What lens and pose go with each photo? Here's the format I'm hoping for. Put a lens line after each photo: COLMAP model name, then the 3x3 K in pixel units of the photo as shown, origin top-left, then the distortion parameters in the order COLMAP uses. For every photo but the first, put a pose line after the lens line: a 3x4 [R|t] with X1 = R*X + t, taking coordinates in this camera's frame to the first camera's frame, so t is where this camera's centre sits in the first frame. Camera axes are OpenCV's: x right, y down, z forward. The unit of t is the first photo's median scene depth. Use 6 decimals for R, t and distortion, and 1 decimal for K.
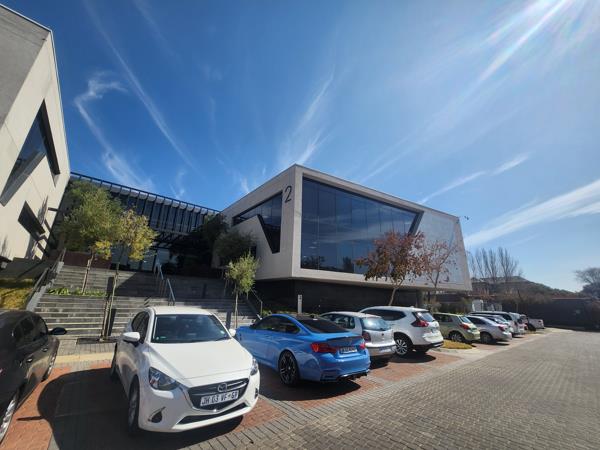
lens RADIAL K [[242.1, 0, 300.0], [0, 242.1, 225.0], [0, 0, 1]] dist [-0.000454, -0.000071]
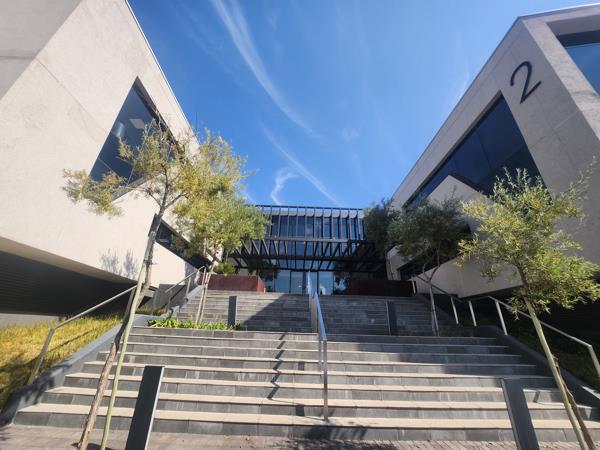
lens RADIAL K [[242.1, 0, 300.0], [0, 242.1, 225.0], [0, 0, 1]] dist [-0.000454, -0.000071]
pose [[0.776132, -0.264644, -0.572348, -0.230158], [0.186732, 0.963417, -0.192250, 0.163518], [0.602287, 0.042336, 0.797156, 0.531915]]
